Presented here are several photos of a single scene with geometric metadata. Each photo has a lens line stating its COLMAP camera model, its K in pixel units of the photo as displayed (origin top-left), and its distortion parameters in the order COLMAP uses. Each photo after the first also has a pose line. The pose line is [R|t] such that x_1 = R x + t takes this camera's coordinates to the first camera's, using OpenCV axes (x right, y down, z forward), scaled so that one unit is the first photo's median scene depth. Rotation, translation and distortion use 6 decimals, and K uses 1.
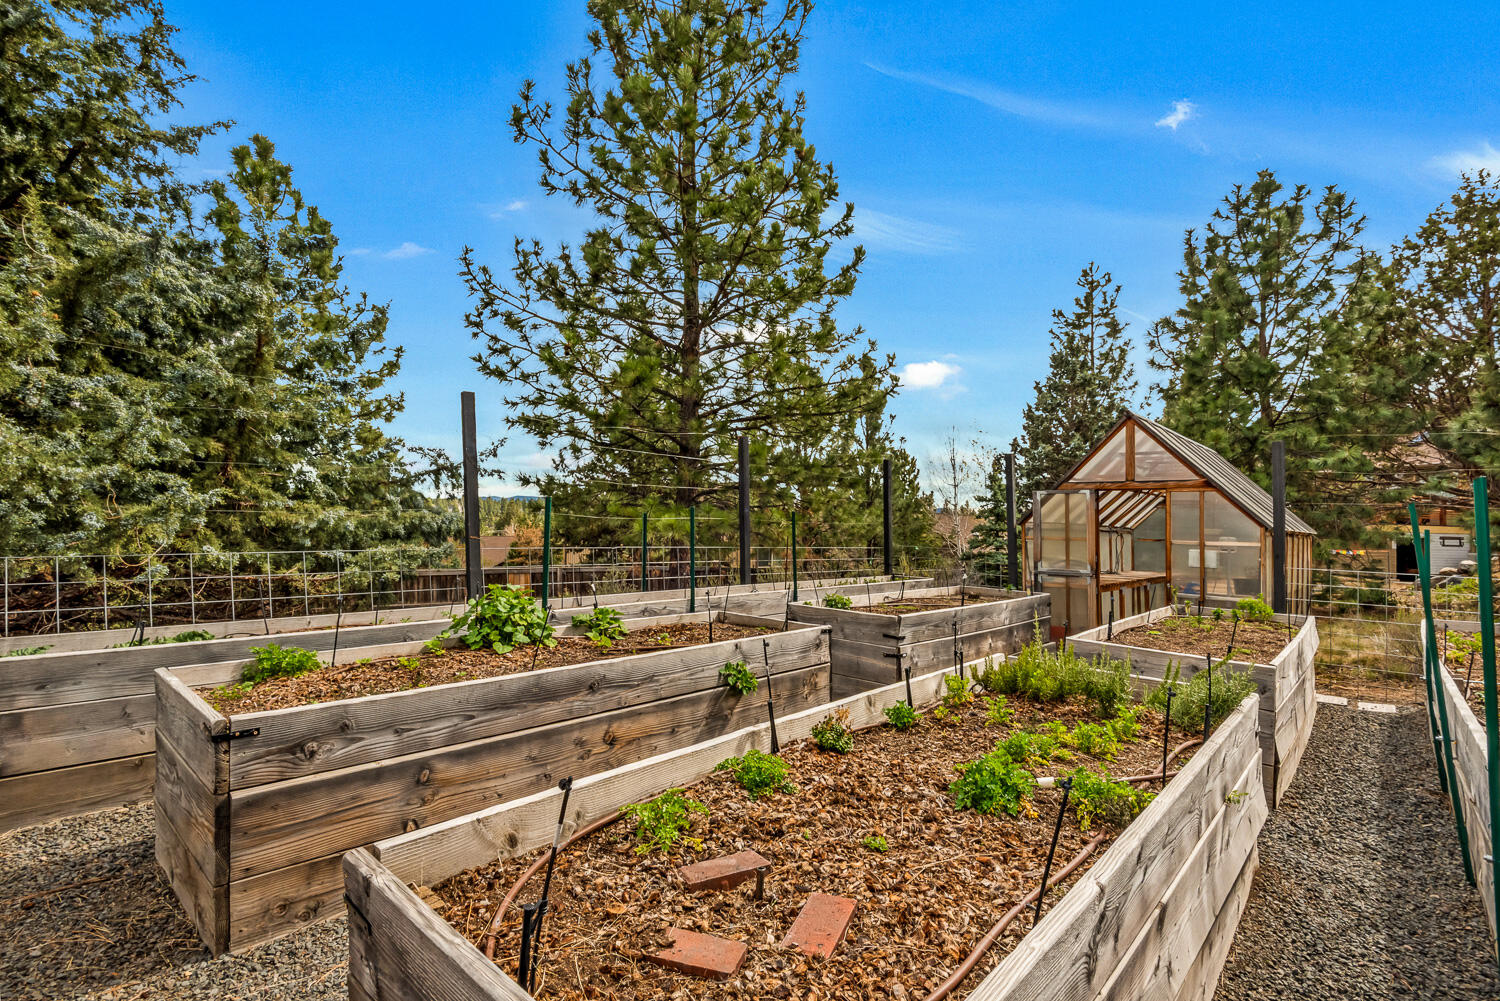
lens RADIAL K [[700.4, 0, 747.7], [0, 700.4, 498.5], [0, 0, 1]] dist [0.004779, -0.001841]
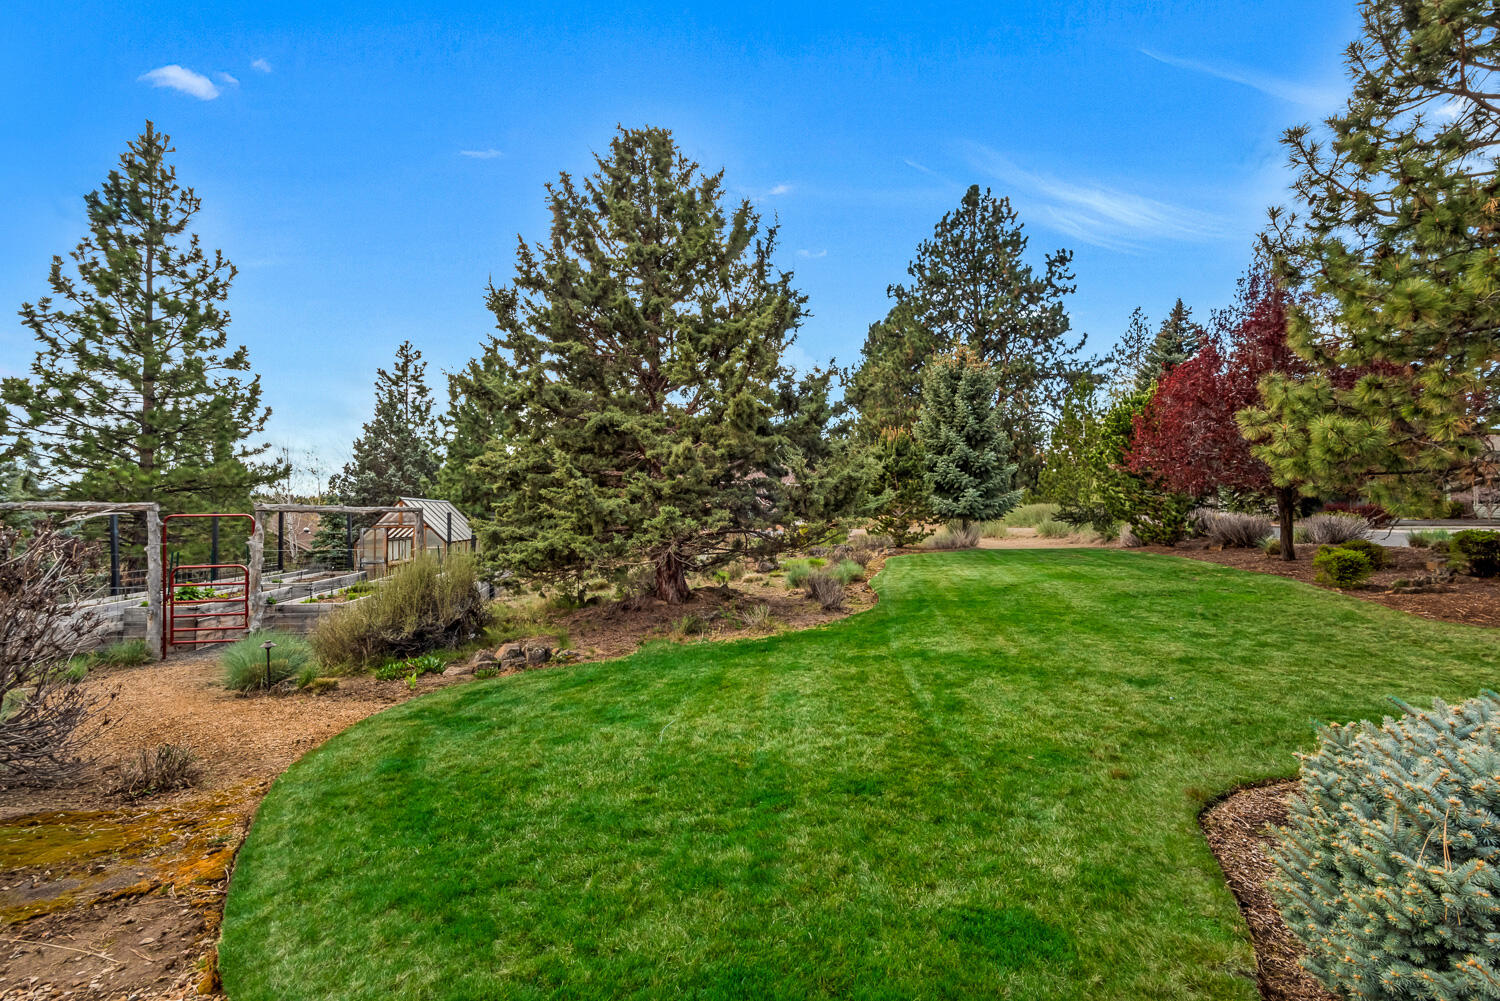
lens RADIAL K [[700.4, 0, 753.6], [0, 700.4, 498.1], [0, 0, 1]] dist [0.004779, -0.001841]
pose [[0.625122, 0.003551, 0.780519, -0.183511], [-0.020276, 0.999726, 0.011690, -0.050708], [-0.780263, -0.023133, 0.625023, -0.455789]]
